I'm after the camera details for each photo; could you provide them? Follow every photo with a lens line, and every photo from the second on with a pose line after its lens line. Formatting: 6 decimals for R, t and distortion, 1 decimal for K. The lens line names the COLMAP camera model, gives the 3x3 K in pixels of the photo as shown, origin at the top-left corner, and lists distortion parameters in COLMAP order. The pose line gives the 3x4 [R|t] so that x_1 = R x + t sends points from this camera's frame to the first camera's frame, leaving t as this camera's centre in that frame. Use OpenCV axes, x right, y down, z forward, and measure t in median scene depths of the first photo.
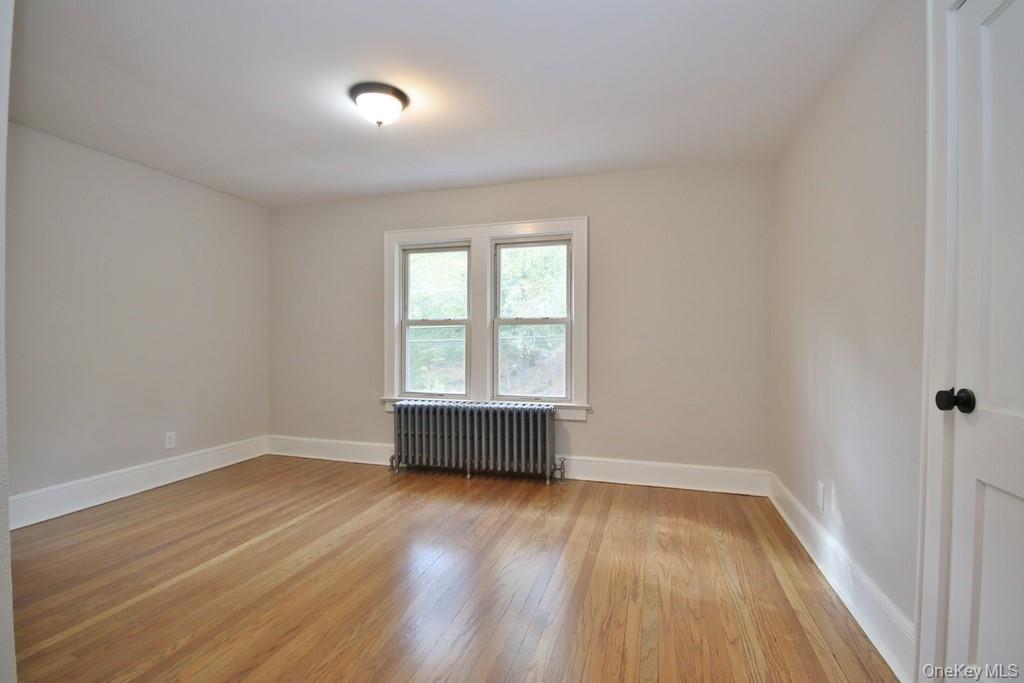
lens RADIAL K [[474.2, 0, 516.7], [0, 474.2, 346.5], [0, 0, 1]] dist [-0.002429, -0.000341]
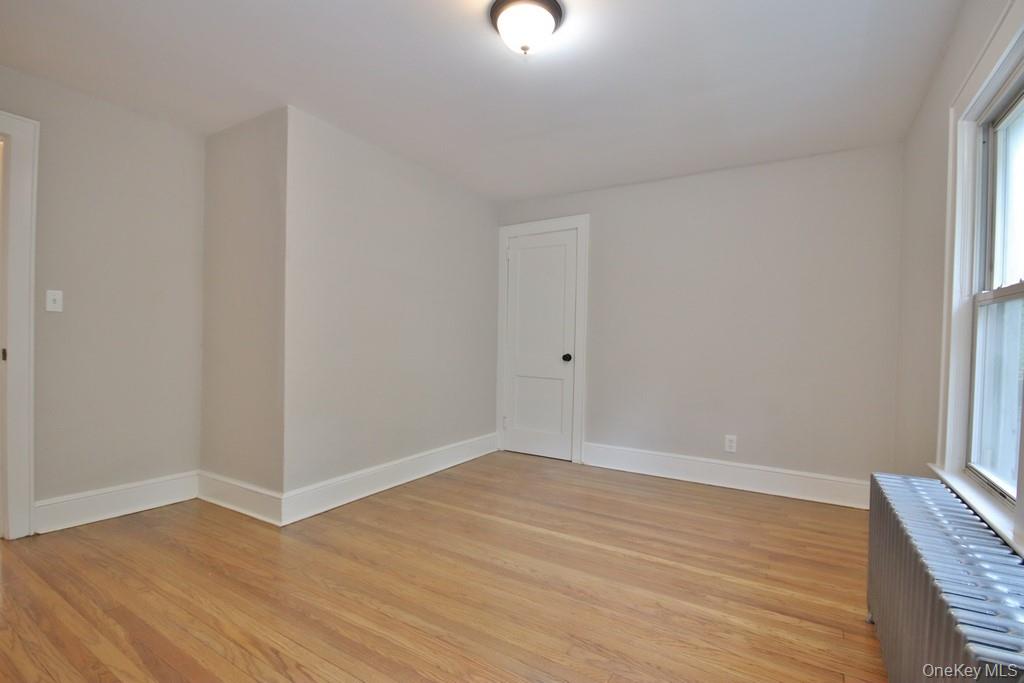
lens RADIAL K [[474.2, 0, 516.7], [0, 474.2, 346.5], [0, 0, 1]] dist [-0.002429, -0.000341]
pose [[-0.262789, 0.010923, -0.964791, 0.306279], [-0.028870, 0.999399, 0.019178, -0.005518], [0.964421, 0.032894, -0.262316, 0.808492]]
